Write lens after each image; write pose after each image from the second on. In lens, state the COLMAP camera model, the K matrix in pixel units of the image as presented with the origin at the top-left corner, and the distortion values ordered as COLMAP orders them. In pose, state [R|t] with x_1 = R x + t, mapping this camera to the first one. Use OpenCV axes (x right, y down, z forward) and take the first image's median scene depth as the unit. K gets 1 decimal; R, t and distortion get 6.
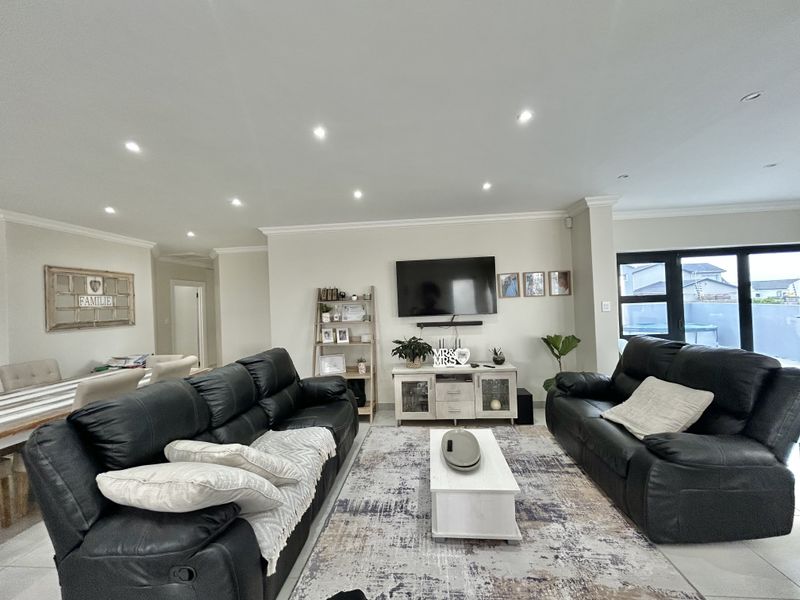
lens RADIAL K [[321.7, 0, 399.6], [0, 321.7, 300.2], [0, 0, 1]] dist [-0.001333, 0.000977]
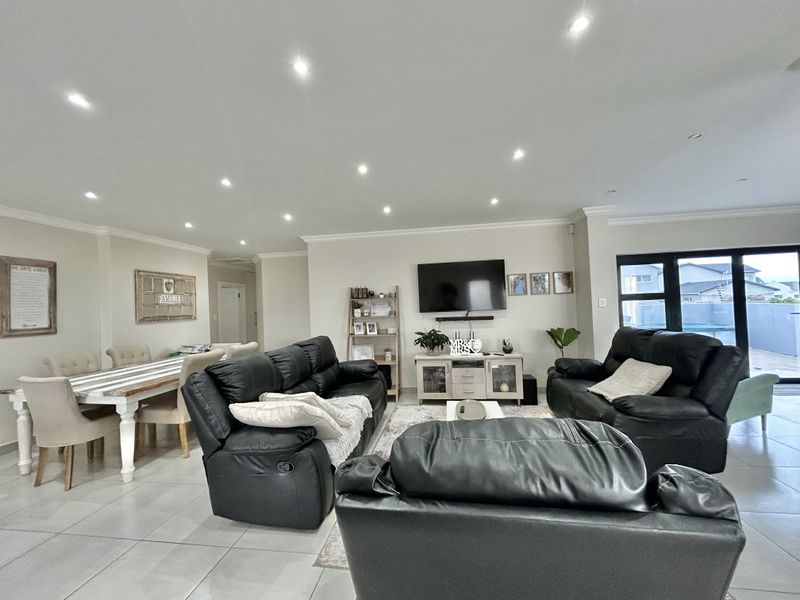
lens RADIAL K [[321.7, 0, 399.7], [0, 321.7, 300.0], [0, 0, 1]] dist [-0.001333, 0.000977]
pose [[0.998334, -0.000978, -0.057685, -0.009871], [0.000585, 0.999977, -0.006825, 0.016810], [0.057691, 0.006780, 0.998311, -0.170234]]
